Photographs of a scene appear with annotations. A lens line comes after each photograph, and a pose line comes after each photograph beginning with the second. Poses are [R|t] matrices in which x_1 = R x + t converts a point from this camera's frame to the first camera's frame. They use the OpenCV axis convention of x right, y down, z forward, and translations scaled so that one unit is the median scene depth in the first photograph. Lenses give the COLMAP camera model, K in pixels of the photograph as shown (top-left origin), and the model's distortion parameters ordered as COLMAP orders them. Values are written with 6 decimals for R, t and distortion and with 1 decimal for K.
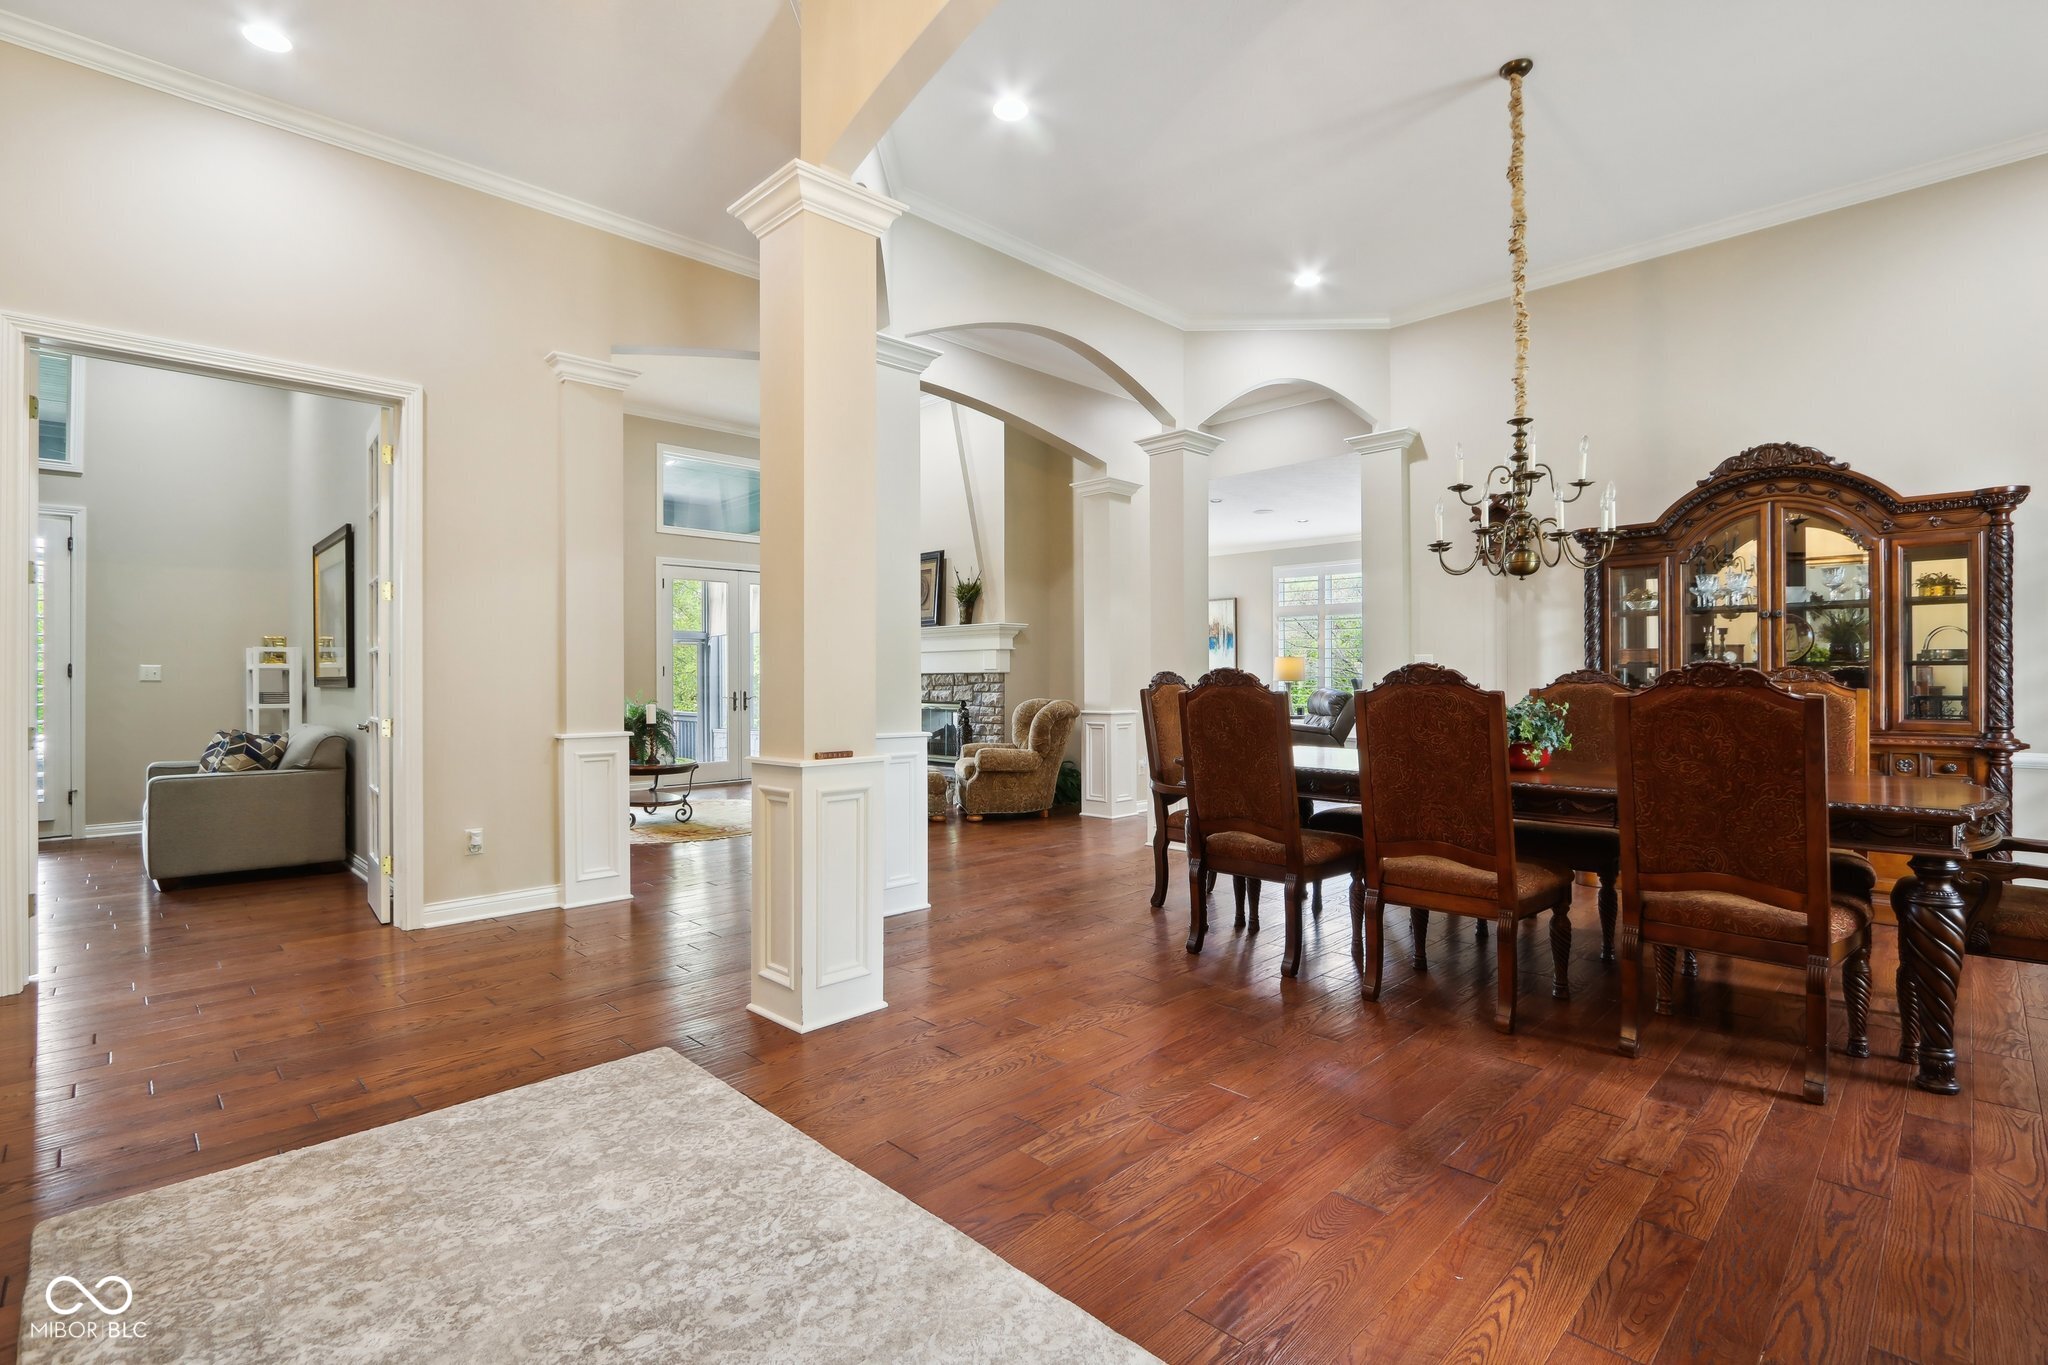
lens RADIAL K [[954.6, 0, 1026.6], [0, 954.6, 678.9], [0, 0, 1]] dist [-0.019229, 0.001566]
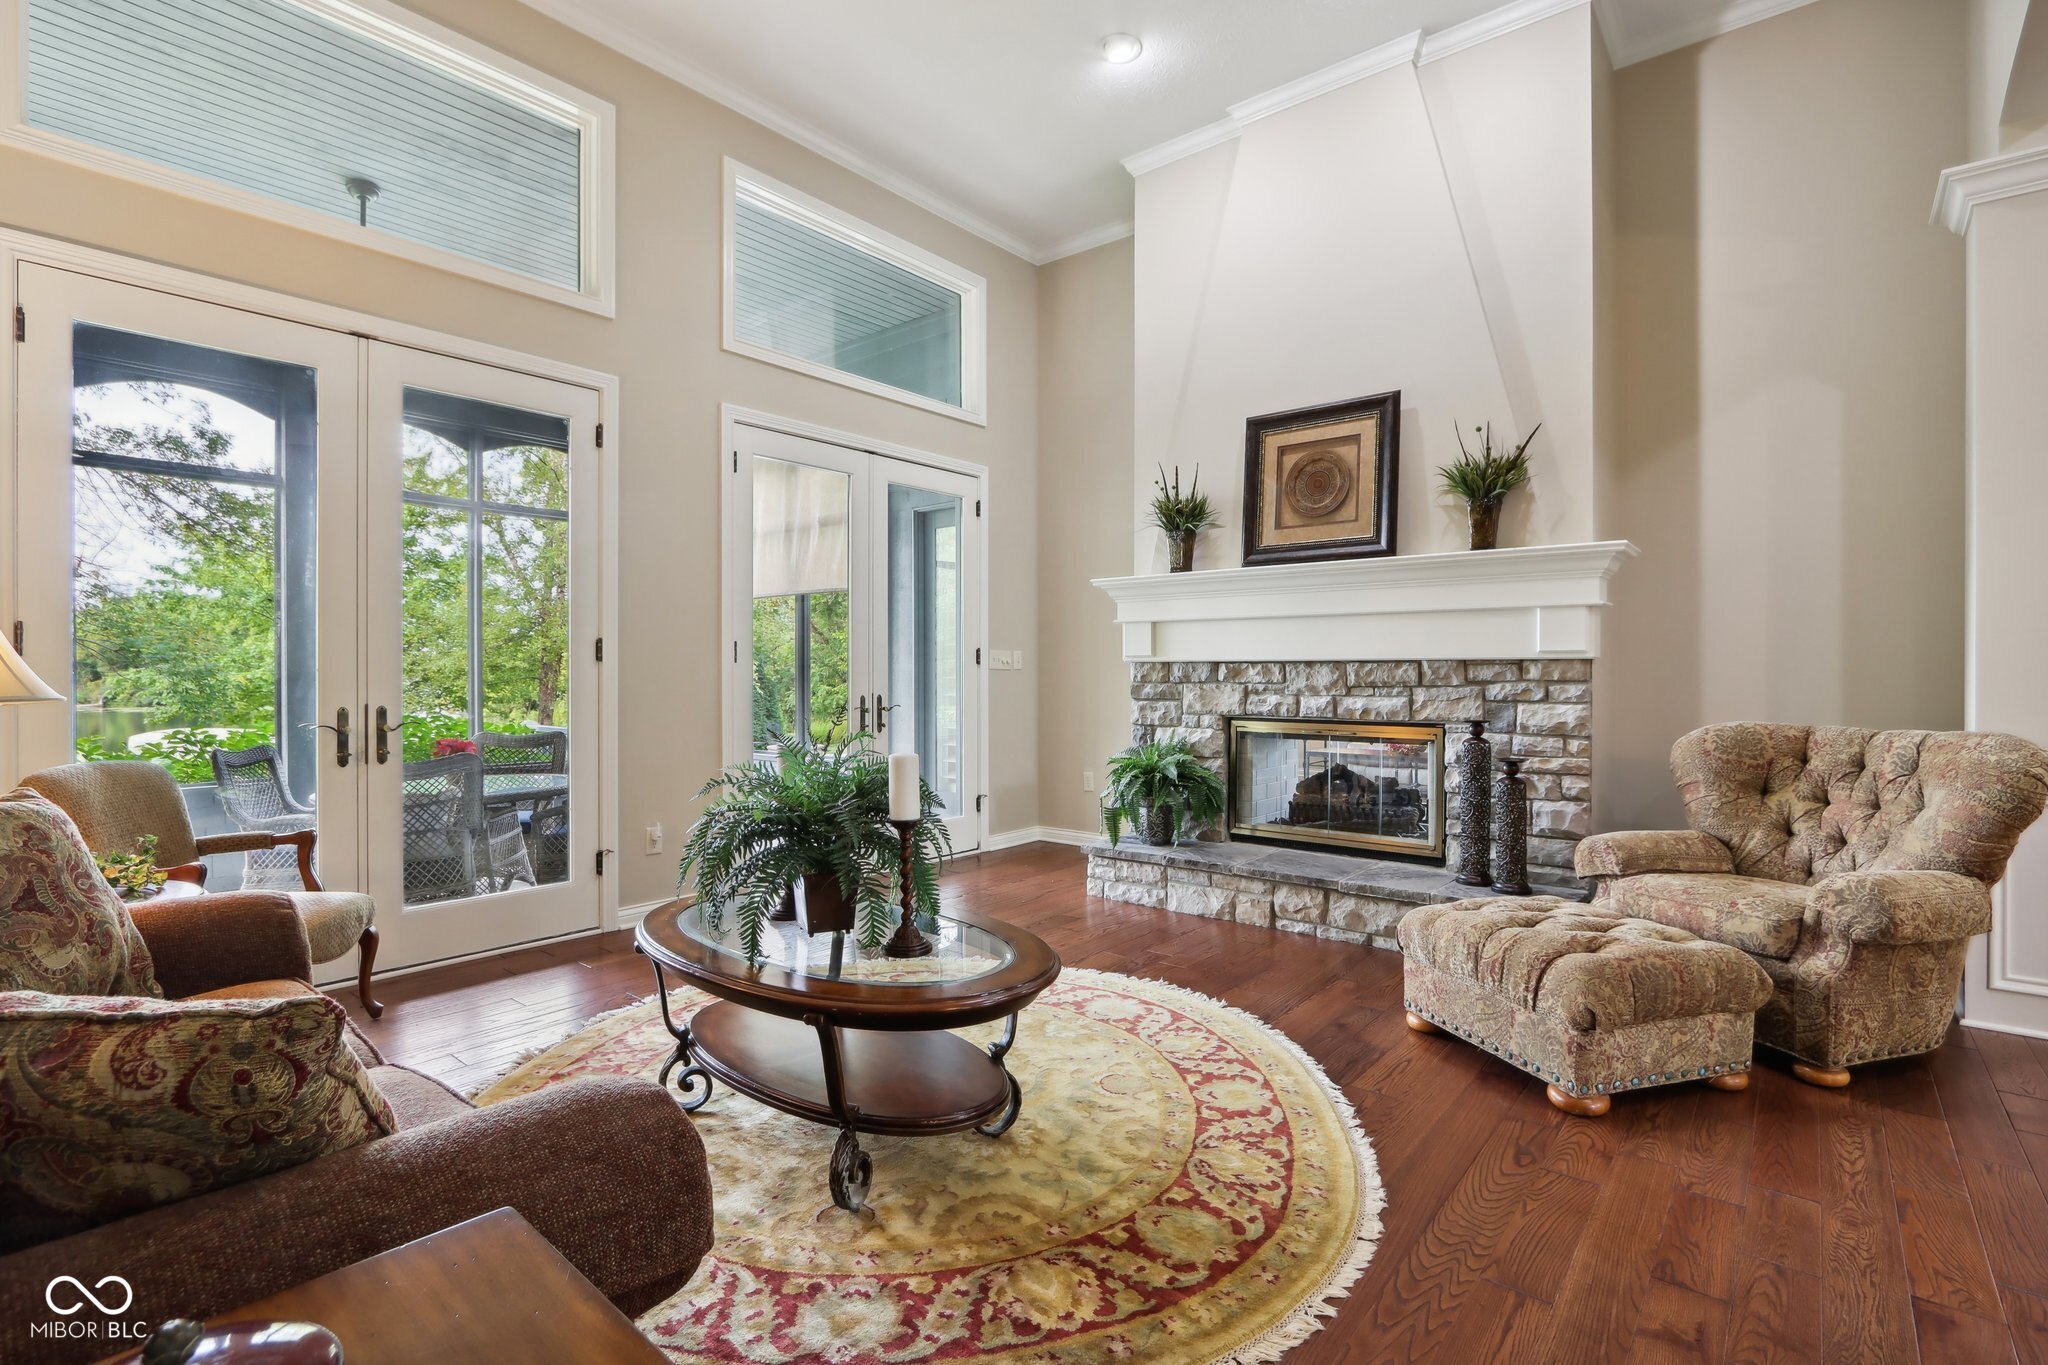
lens RADIAL K [[954.6, 0, 1025.6], [0, 954.6, 680.0], [0, 0, 1]] dist [-0.019229, 0.001566]
pose [[0.994859, 0.006442, 0.101064, -0.315999], [-0.006664, 0.999976, 0.001858, 0.004102], [-0.101050, -0.002522, 0.994878, 0.577806]]
